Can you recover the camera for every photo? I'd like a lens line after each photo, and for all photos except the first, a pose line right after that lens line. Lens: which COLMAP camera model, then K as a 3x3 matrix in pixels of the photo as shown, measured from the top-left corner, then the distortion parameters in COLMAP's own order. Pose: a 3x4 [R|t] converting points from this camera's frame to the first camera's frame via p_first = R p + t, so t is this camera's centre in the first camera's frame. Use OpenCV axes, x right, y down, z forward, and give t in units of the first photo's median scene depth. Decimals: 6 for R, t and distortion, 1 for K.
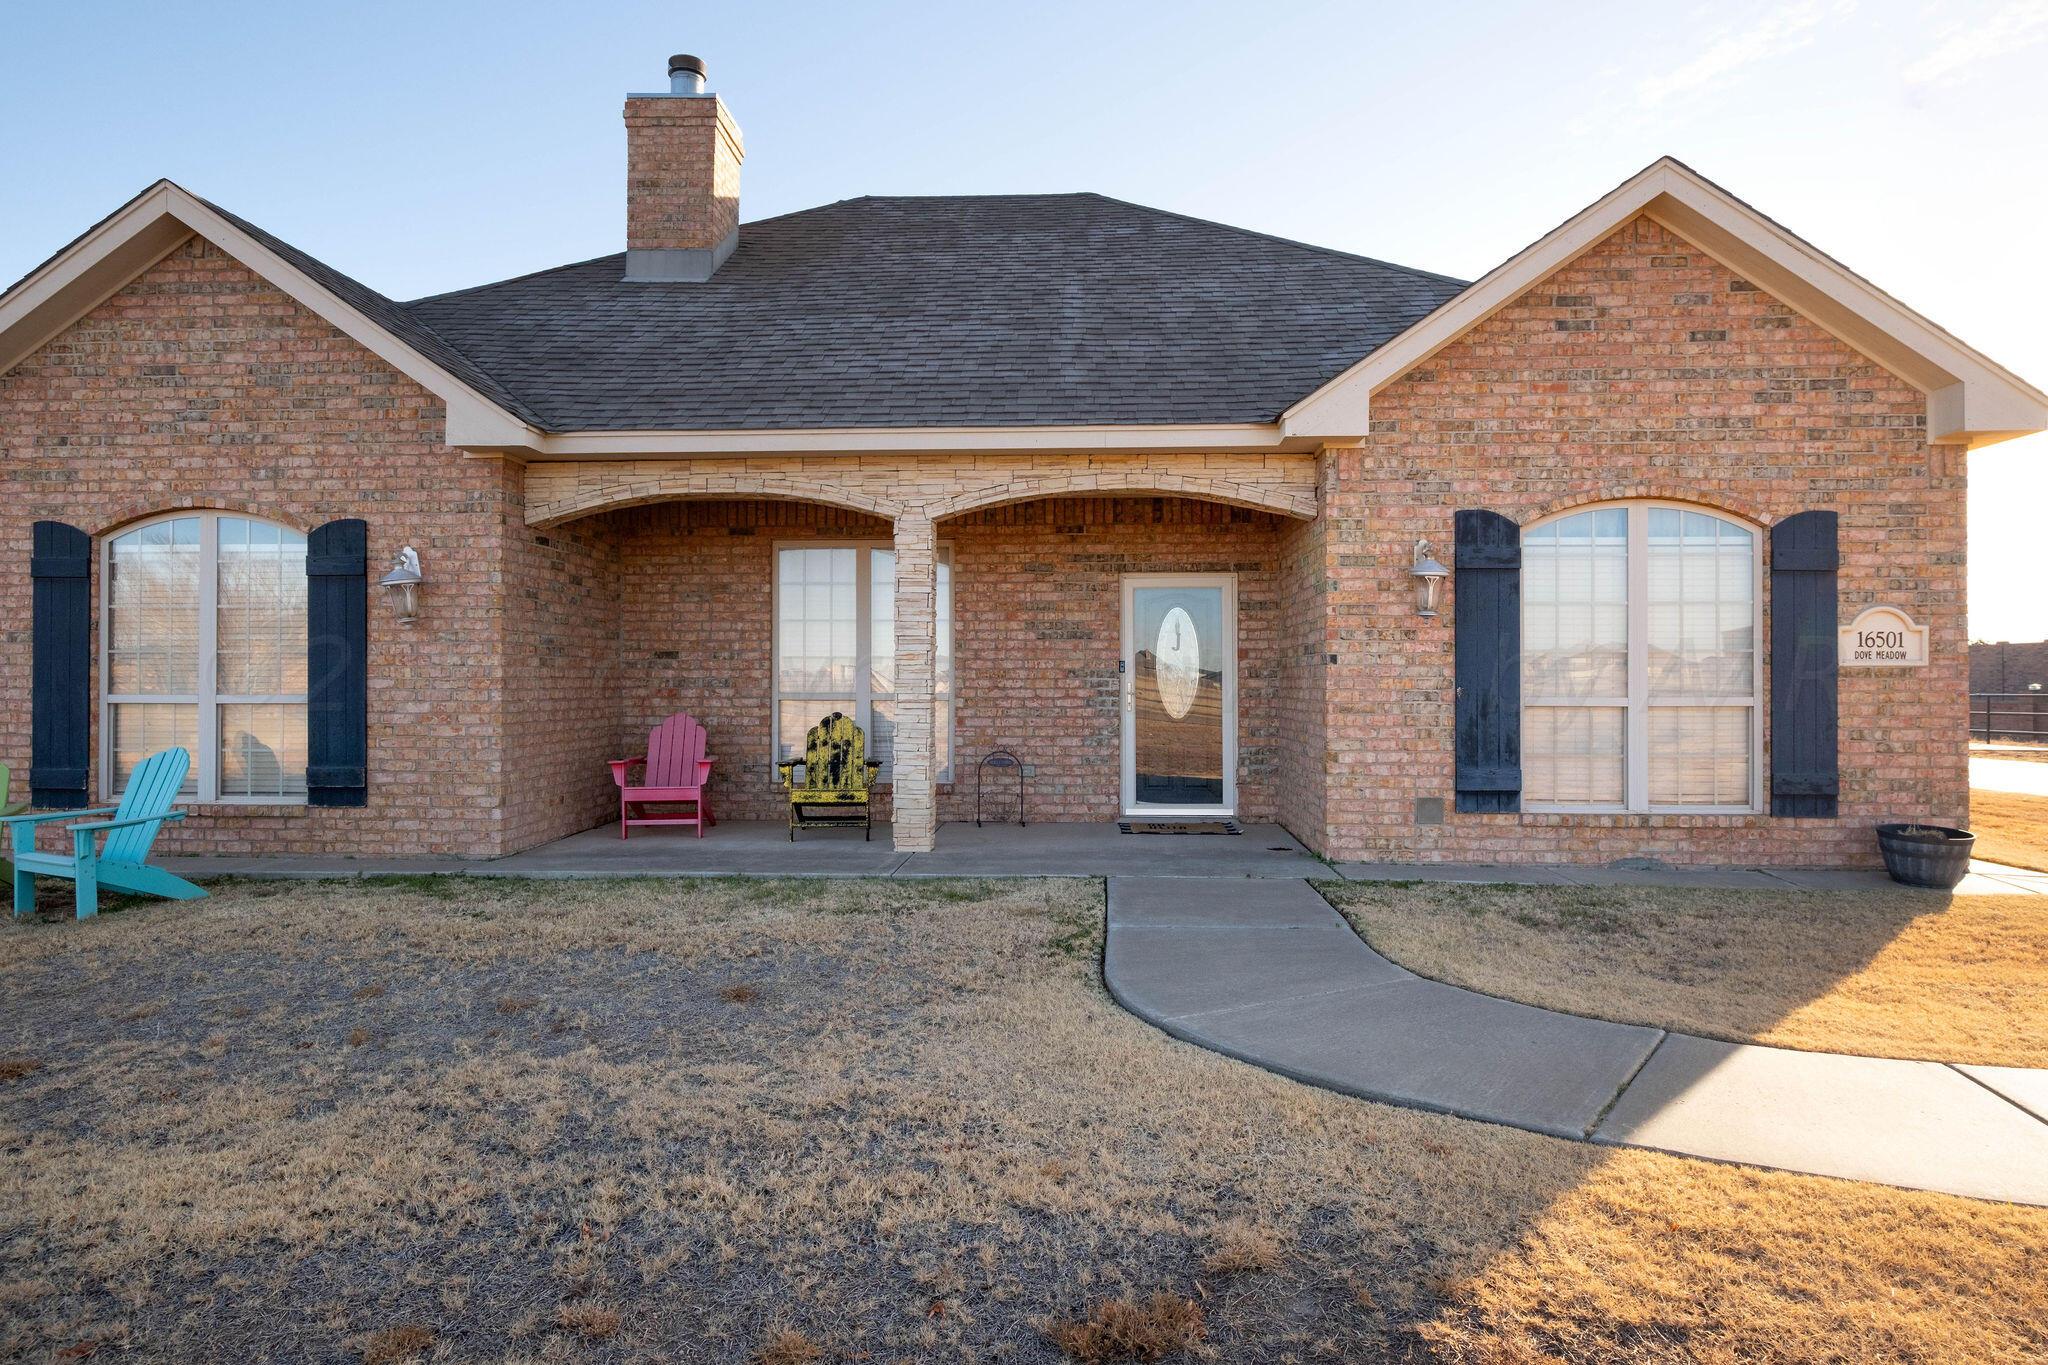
lens RADIAL K [[1204.4, 0, 1035.3], [0, 1204.4, 686.2], [0, 0, 1]] dist [0.000118, -0.000394]
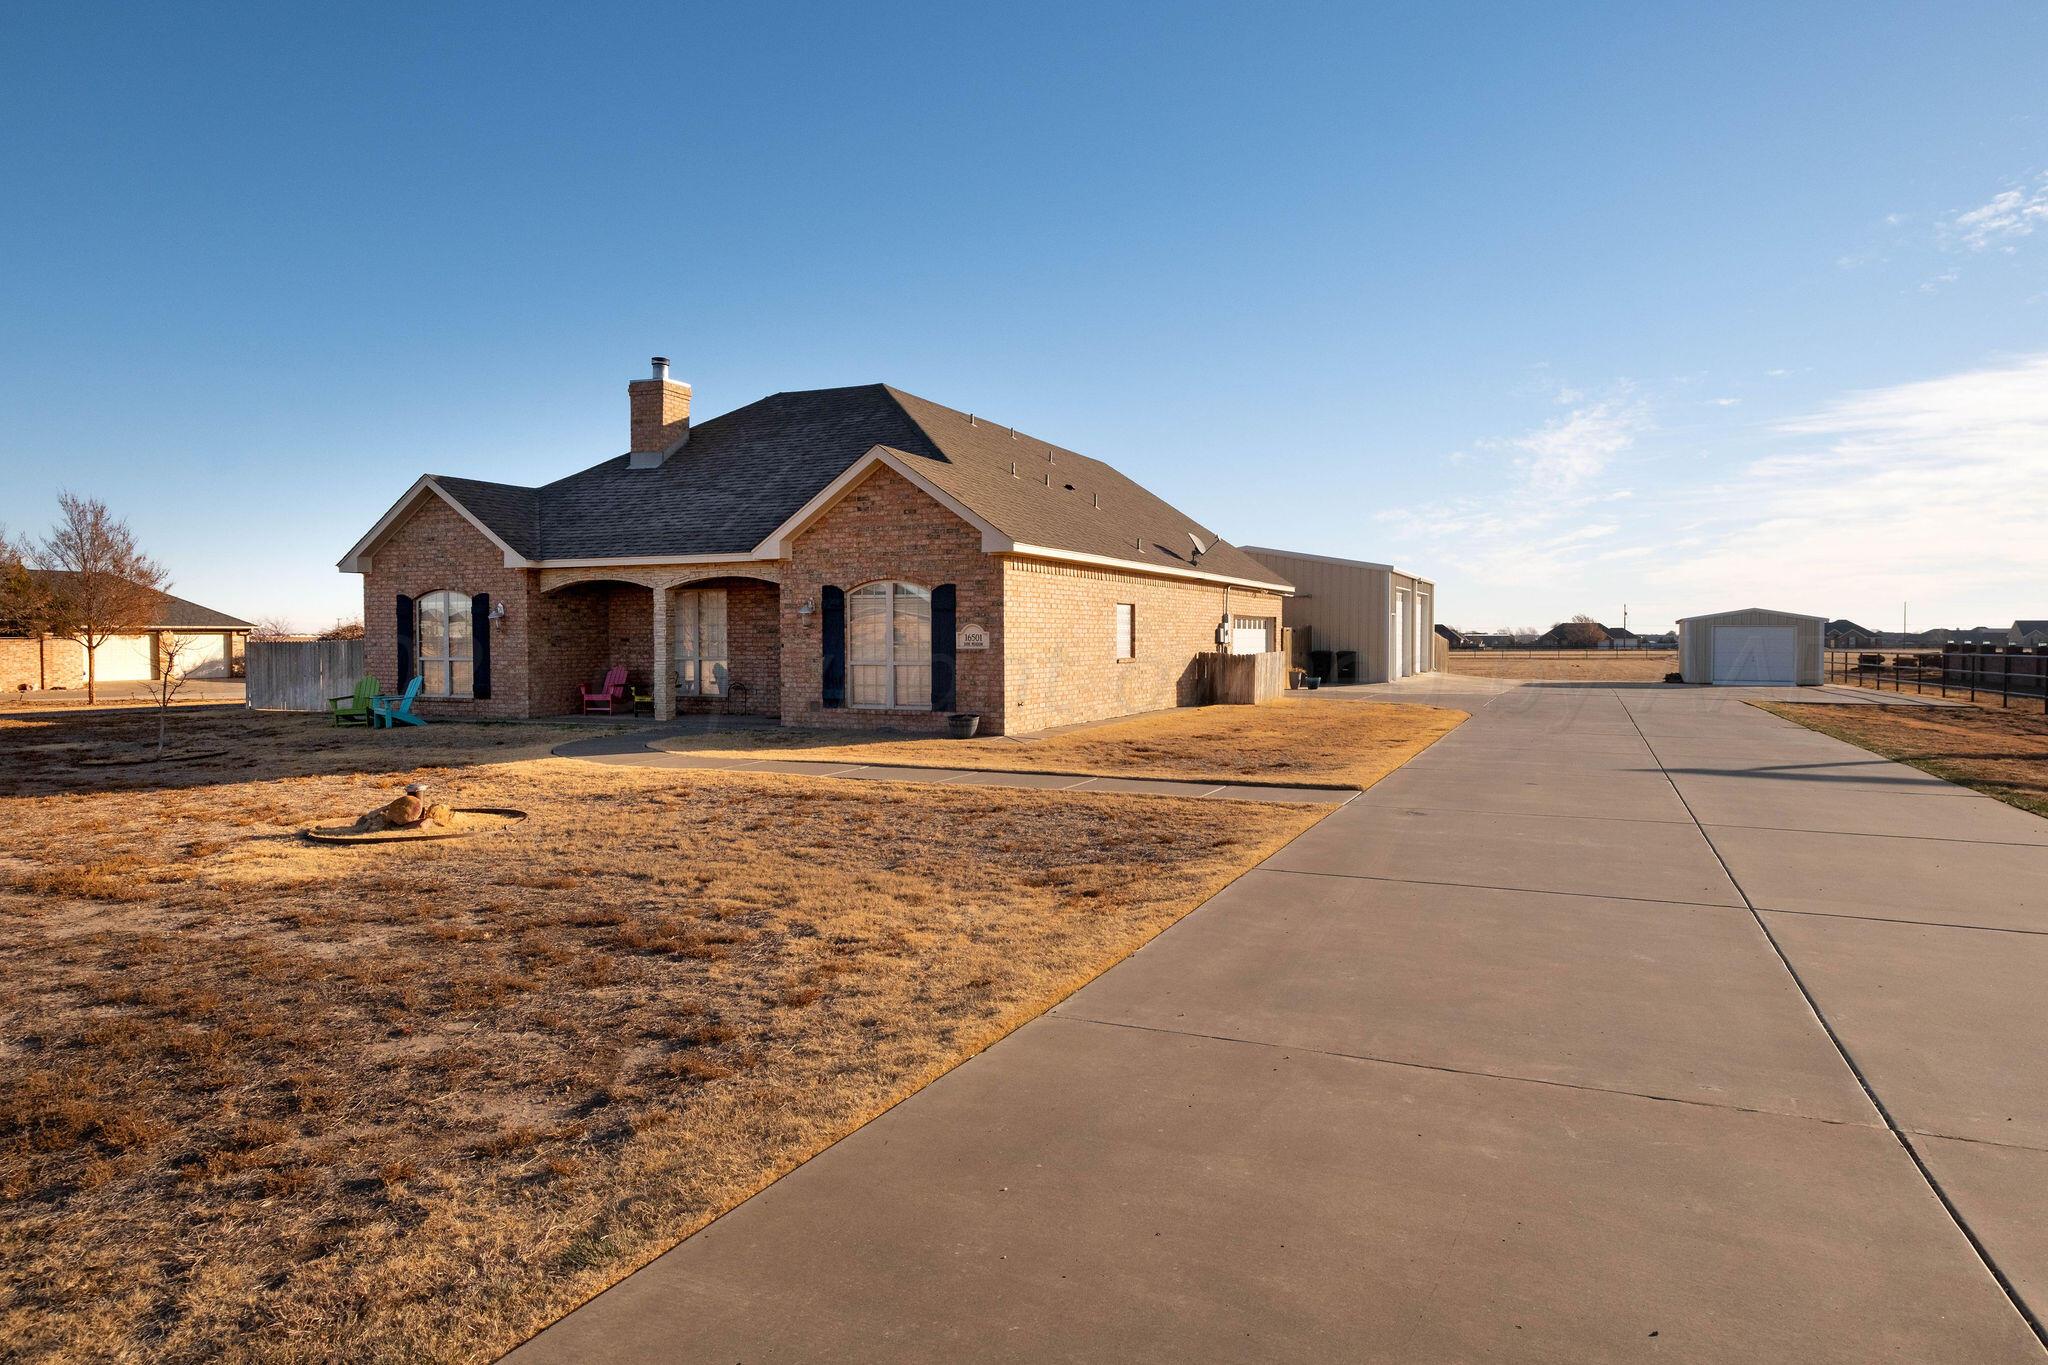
lens RADIAL K [[1216.4, 0, 1024.0], [0, 1216.4, 682.5], [0, 0, 1]] dist [0.001522, 0.000623]
pose [[0.935299, 0.011067, -0.353686, 1.533683], [0.002258, 0.999304, 0.037240, -0.036638], [0.353852, -0.035629, 0.934623, -1.131664]]
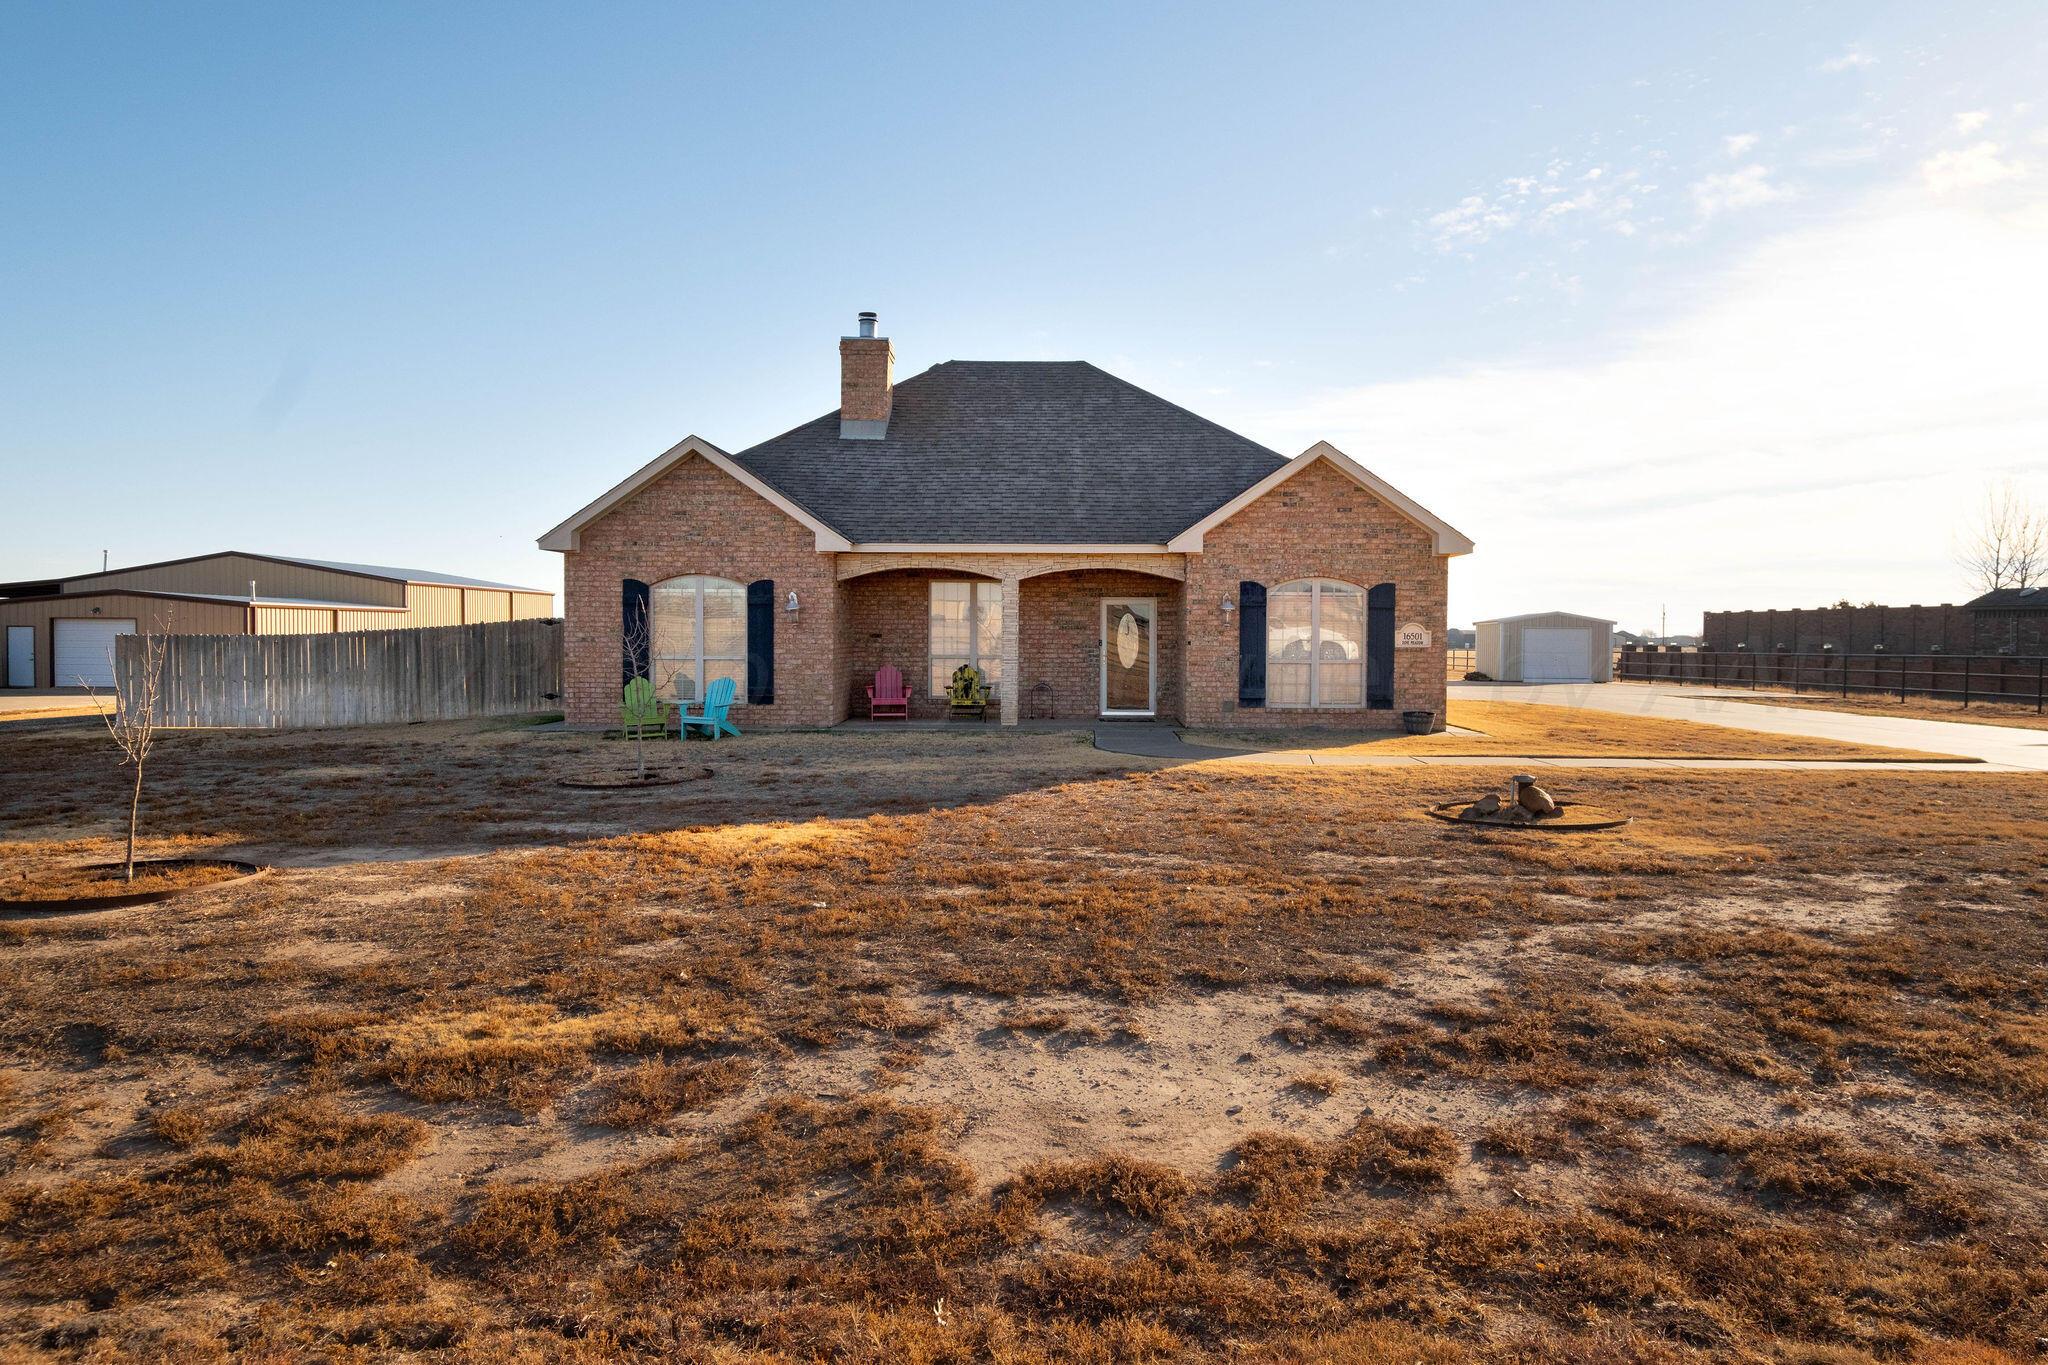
lens RADIAL K [[1478.6, 0, 1024.0], [0, 1478.6, 682.5], [0, 0, 1]] dist [-0.008280, -0.003966]
pose [[0.999755, 0.003869, 0.021802, -0.136774], [-0.004609, 0.999411, 0.034008, -0.040405], [-0.021658, -0.034100, 0.999184, -1.829332]]
